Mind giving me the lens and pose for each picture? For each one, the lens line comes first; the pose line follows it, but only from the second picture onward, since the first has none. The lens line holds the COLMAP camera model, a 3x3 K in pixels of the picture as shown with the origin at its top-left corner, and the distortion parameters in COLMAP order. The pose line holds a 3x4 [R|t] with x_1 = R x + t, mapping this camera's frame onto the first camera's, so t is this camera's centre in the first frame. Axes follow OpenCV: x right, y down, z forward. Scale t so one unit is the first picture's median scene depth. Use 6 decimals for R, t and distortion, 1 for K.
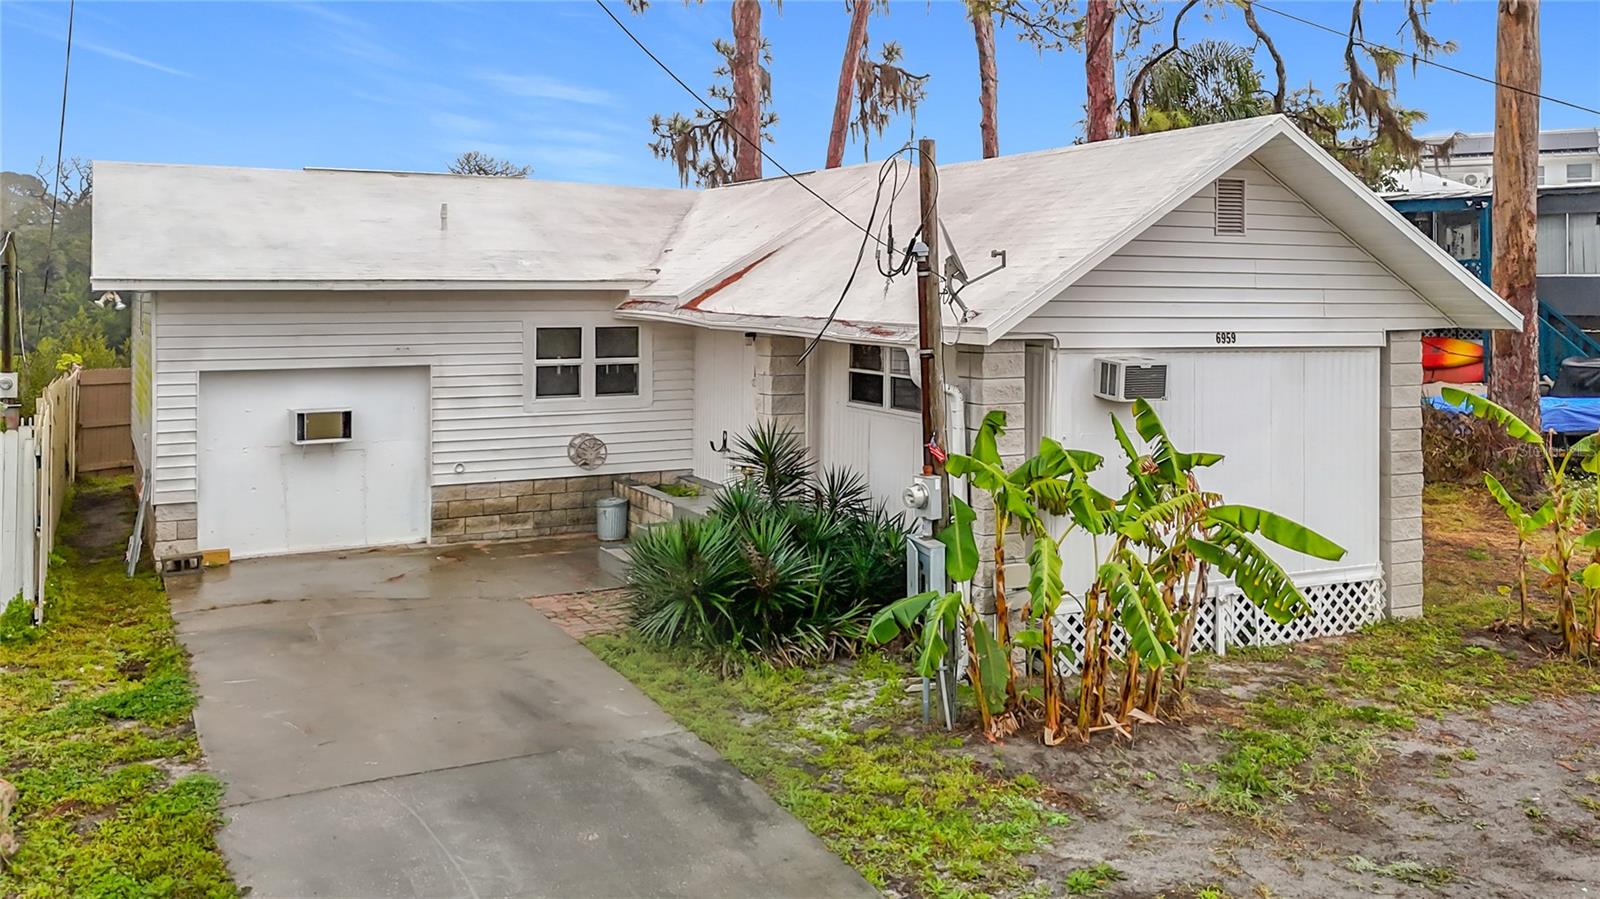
lens RADIAL K [[1401.2, 0, 827.8], [0, 1401.2, 273.0], [0, 0, 1]] dist [0.046733, -0.014698]
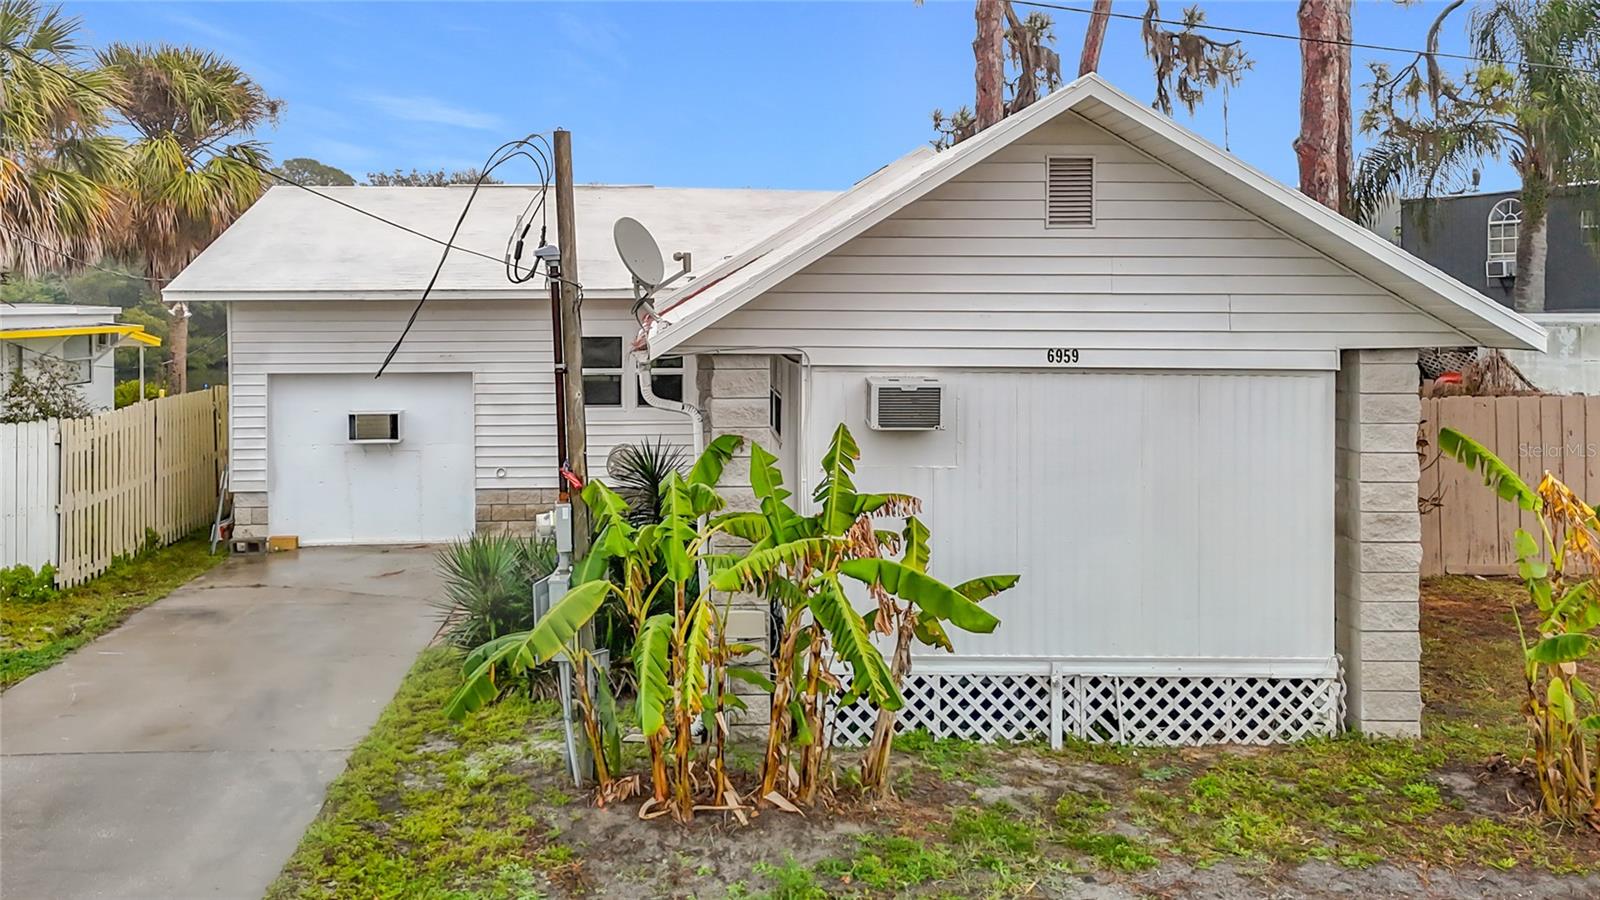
lens RADIAL K [[1447.6, 0, 696.0], [0, 1447.6, 298.9], [0, 0, 1]] dist [0.103055, -0.164292]
pose [[0.896960, -0.004341, -0.442091, 0.443627], [0.010522, 0.999878, 0.011529, 0.001681], [0.441987, -0.014993, 0.896896, 0.153508]]
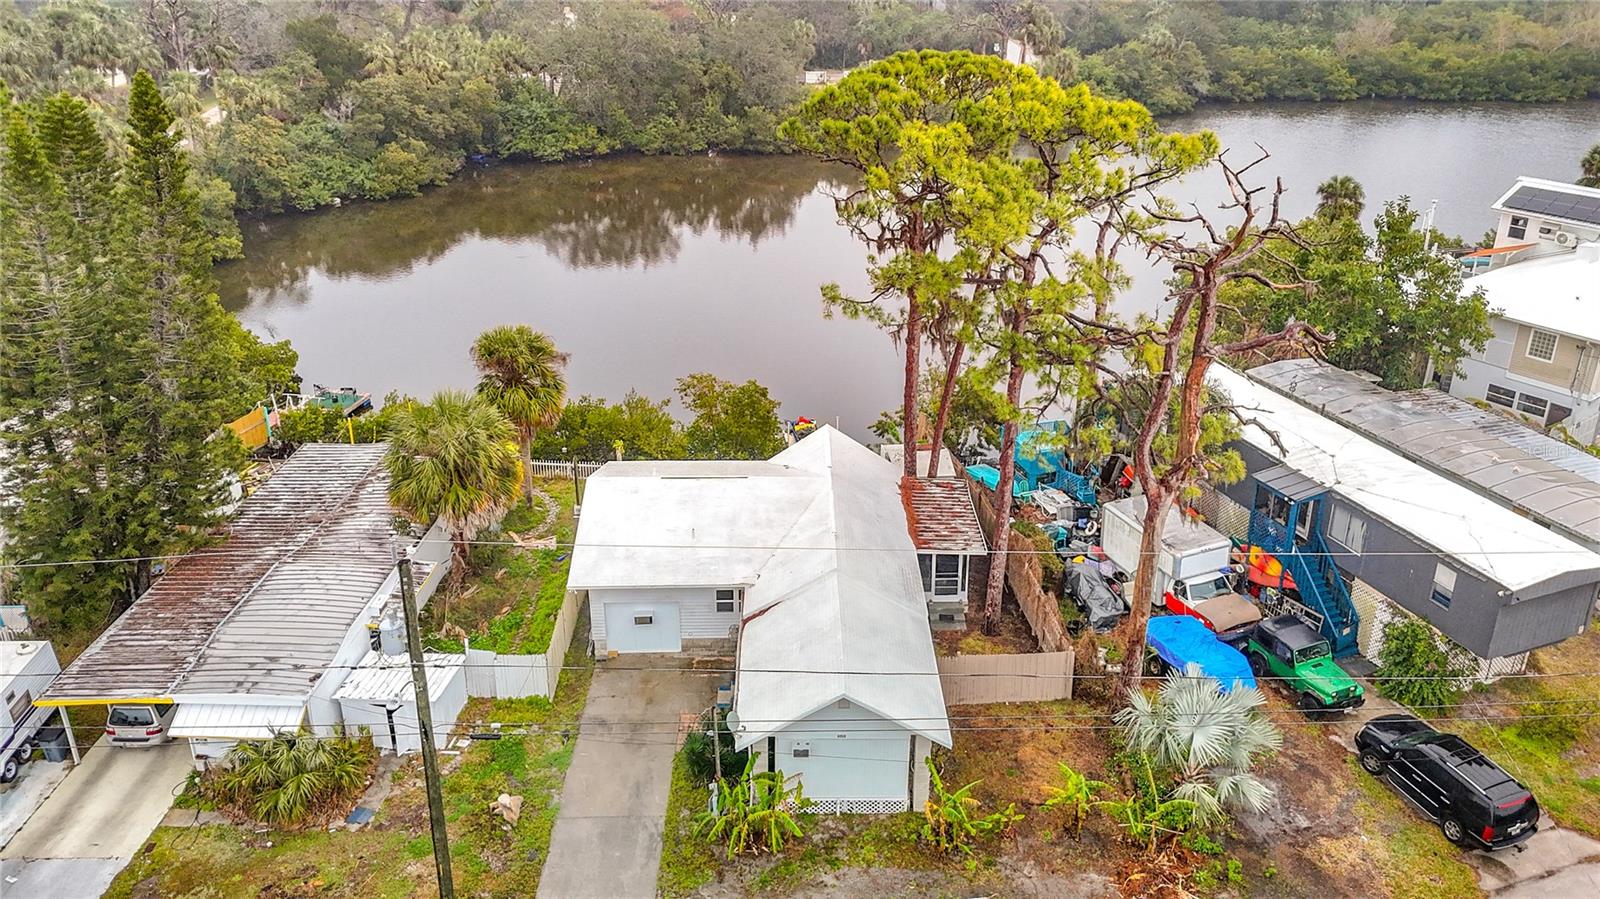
lens RADIAL K [[1208.3, 0, 833.9], [0, 1208.3, 424.8], [0, 0, 1]] dist [0.077595, -0.079982]
pose [[0.902637, 0.178476, -0.391653, 1.162610], [-0.004445, 0.913788, 0.406168, -1.635461], [0.430379, -0.364881, 0.825612, -0.968602]]
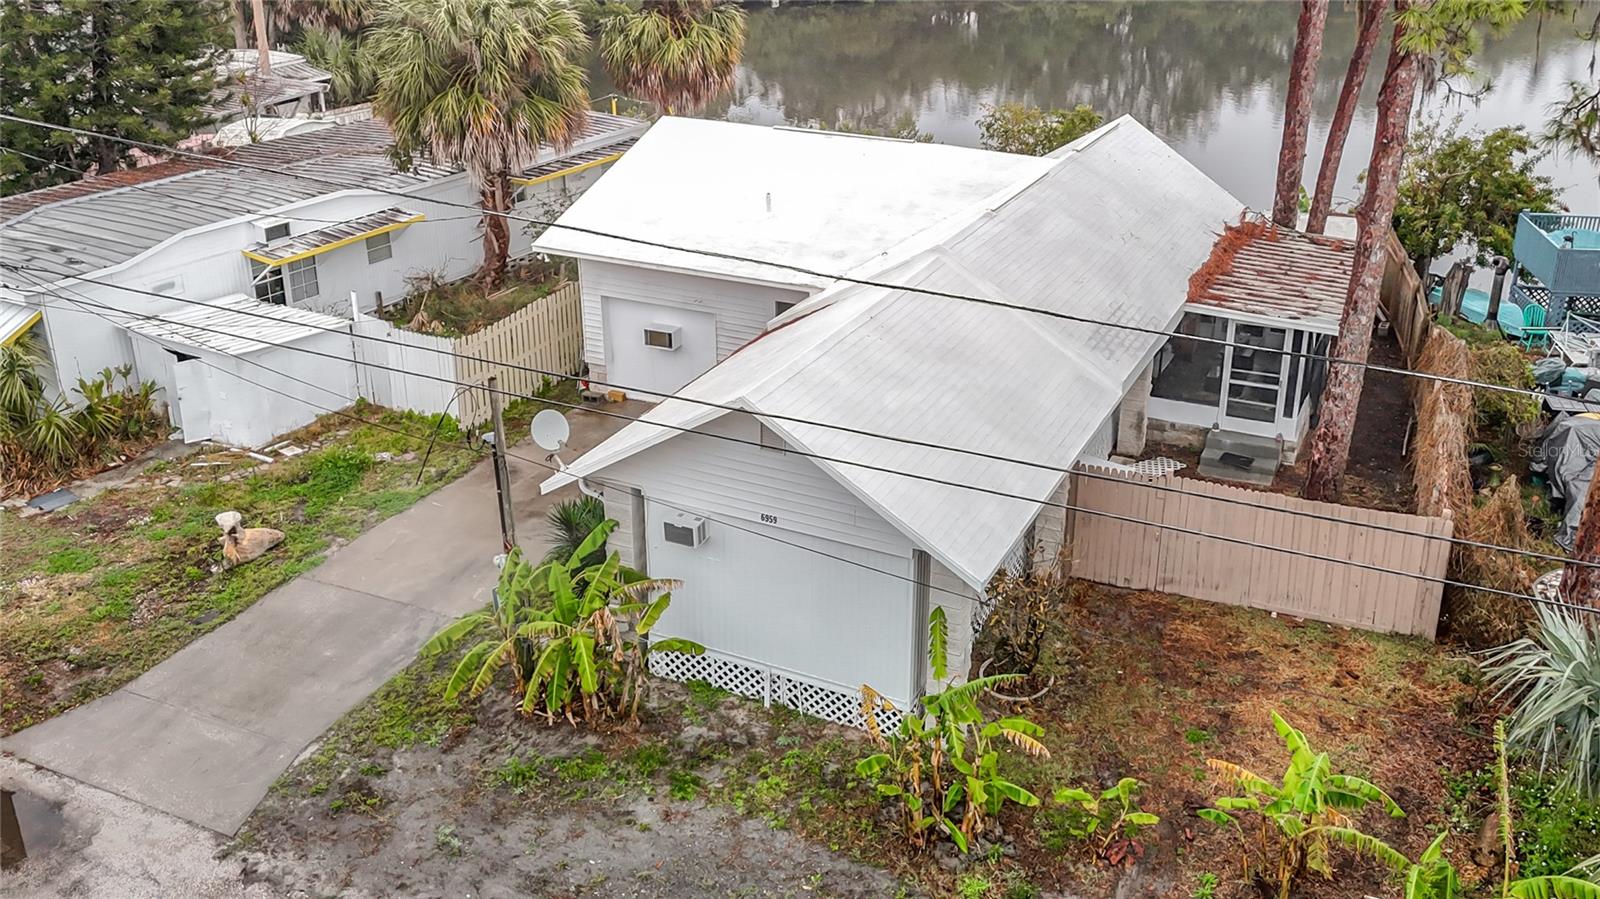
lens RADIAL K [[1402.8, 0, 858.1], [0, 1402.8, 386.0], [0, 0, 1]] dist [0.099956, -0.144805]
pose [[0.624191, 0.293143, -0.724191, 1.263240], [-0.000689, 0.927145, 0.374703, -0.578976], [0.781272, -0.233387, 0.578917, 0.273928]]
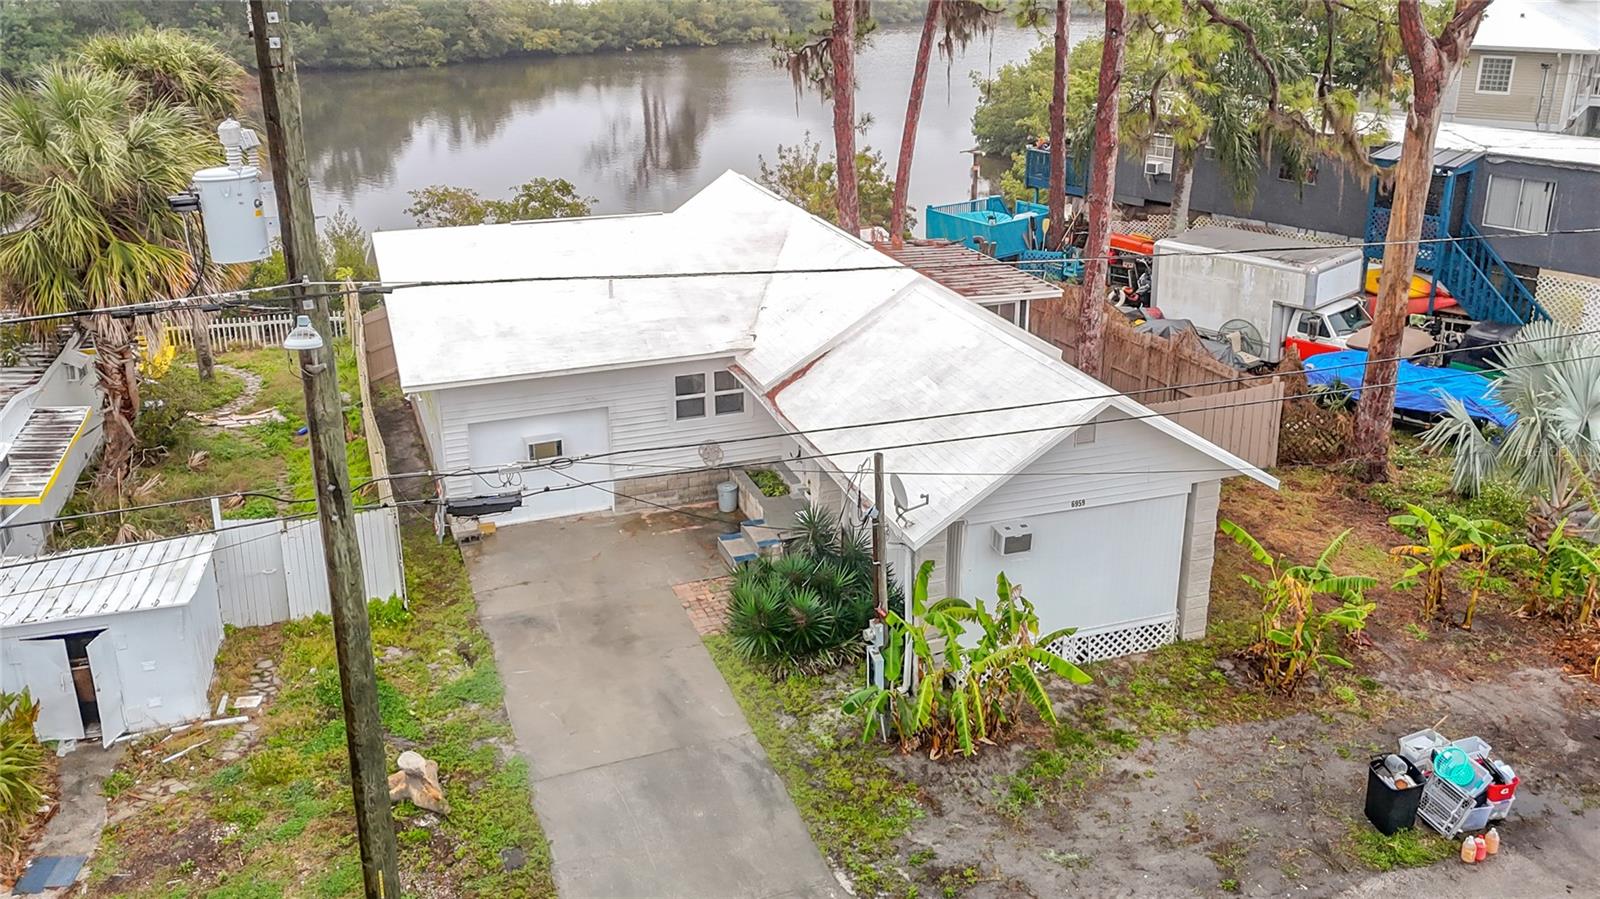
lens RADIAL K [[1357.4, 0, 833.8], [0, 1357.4, 384.8], [0, 0, 1]] dist [0.093507, -0.112079]
pose [[0.994485, 0.036342, -0.098379, 0.142596], [-0.001252, 0.942089, 0.335360, -0.599172], [0.104869, -0.333387, 0.936939, -0.471245]]
